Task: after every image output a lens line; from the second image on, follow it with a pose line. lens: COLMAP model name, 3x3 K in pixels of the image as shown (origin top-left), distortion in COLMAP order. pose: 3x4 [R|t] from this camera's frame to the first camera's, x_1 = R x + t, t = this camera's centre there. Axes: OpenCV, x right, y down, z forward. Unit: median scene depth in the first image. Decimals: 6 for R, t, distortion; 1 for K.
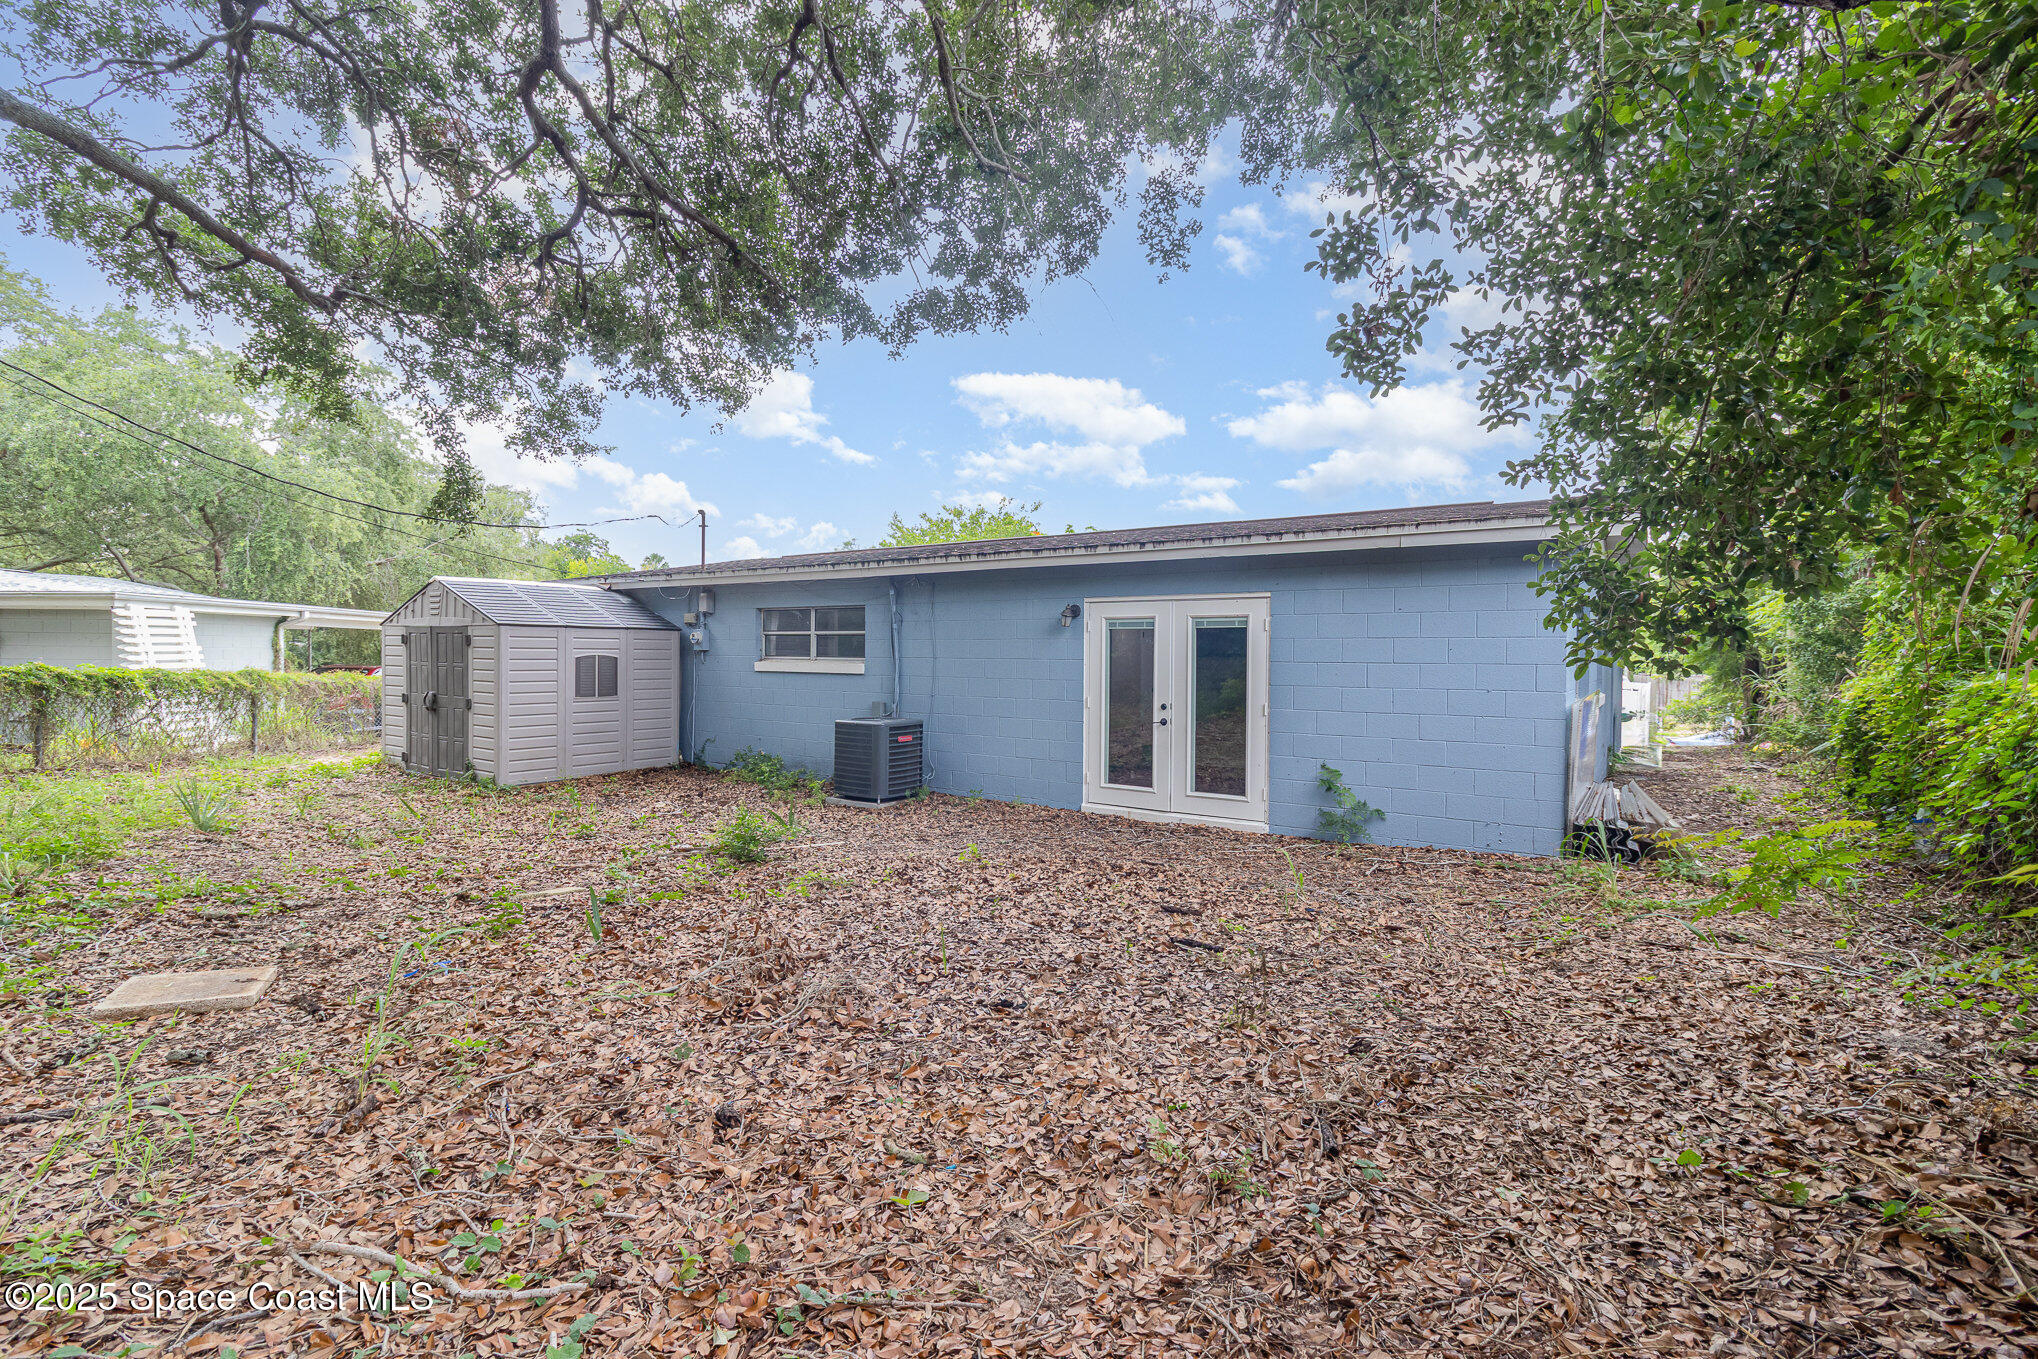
lens RADIAL K [[940.5, 0, 1016.2], [0, 940.5, 675.4], [0, 0, 1]] dist [0.011516, 0.001017]
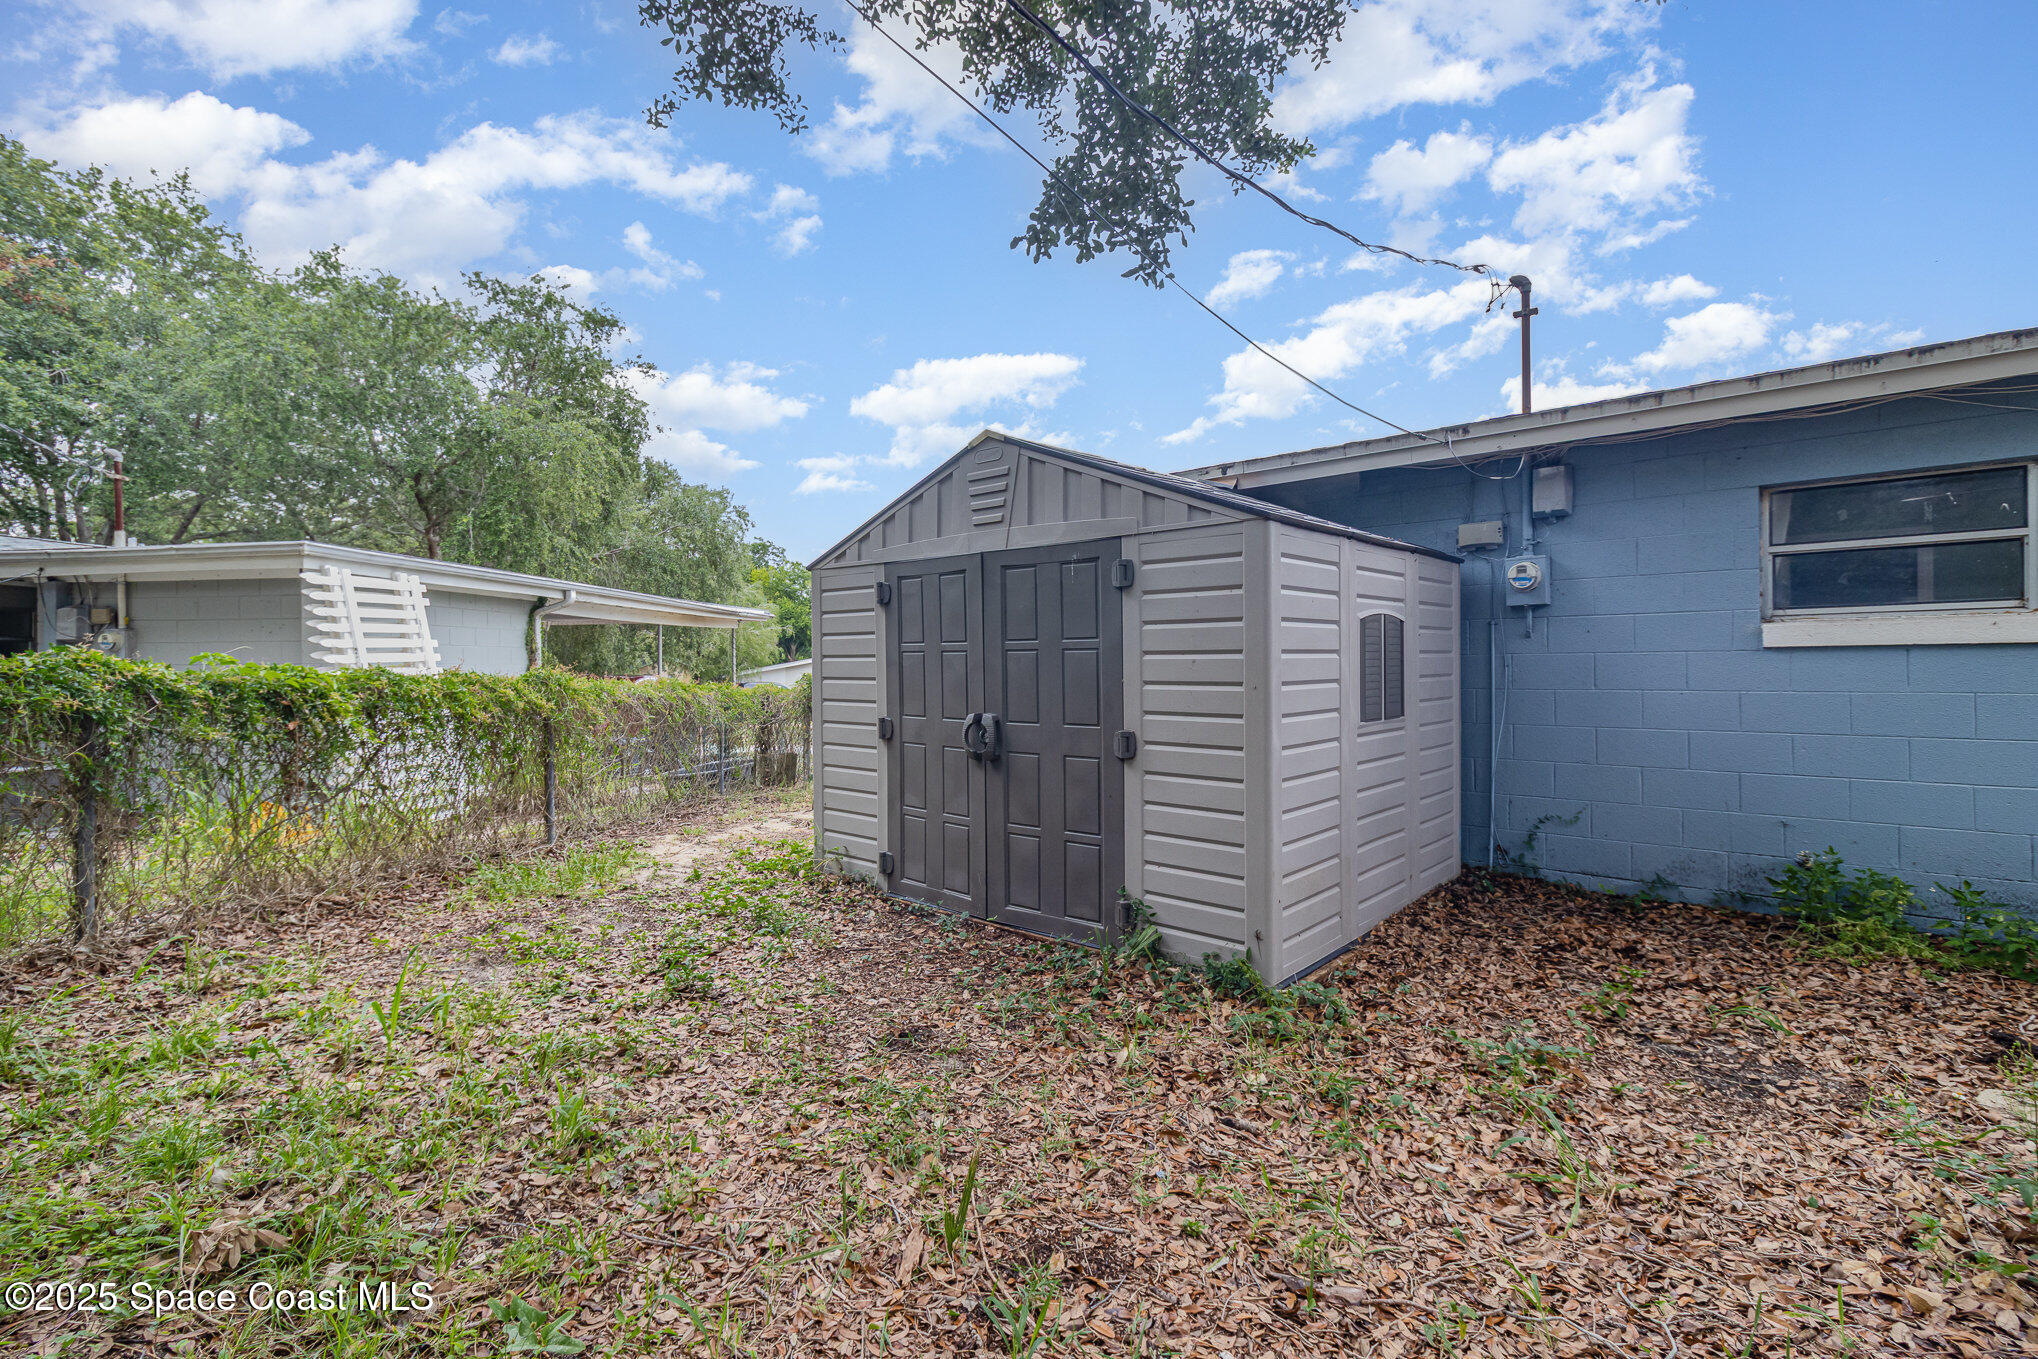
lens RADIAL K [[940.5, 0, 1021.5], [0, 940.5, 675.9], [0, 0, 1]] dist [0.011516, 0.001017]
pose [[0.991783, -0.017138, -0.126782, -0.526210], [0.015956, 0.999819, -0.010332, 0.005071], [0.126936, 0.008224, 0.991877, 0.574690]]
